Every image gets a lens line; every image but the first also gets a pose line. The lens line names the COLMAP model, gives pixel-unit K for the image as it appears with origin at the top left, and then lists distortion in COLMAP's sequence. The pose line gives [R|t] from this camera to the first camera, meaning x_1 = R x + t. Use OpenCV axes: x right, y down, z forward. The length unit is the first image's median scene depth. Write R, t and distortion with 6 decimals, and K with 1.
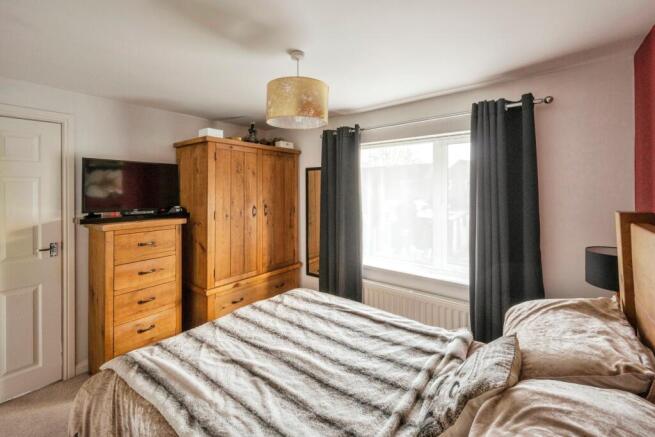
lens RADIAL K [[290.2, 0, 325.7], [0, 290.2, 187.5], [0, 0, 1]] dist [-0.000661, -0.000422]
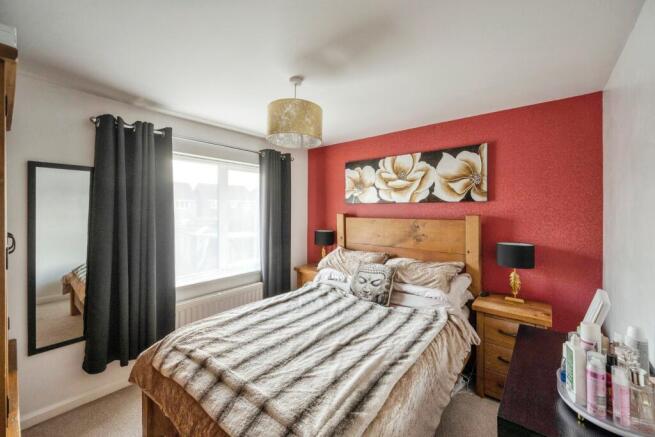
lens RADIAL K [[264.8, 0, 324.8], [0, 264.8, 211.8], [0, 0, 1]] dist [-0.000051, -0.000010]
pose [[0.005460, -0.003418, 0.999979, -1.139609], [-0.002900, 0.999990, 0.003434, 0.048674], [-0.999981, -0.002919, 0.005450, 0.887729]]
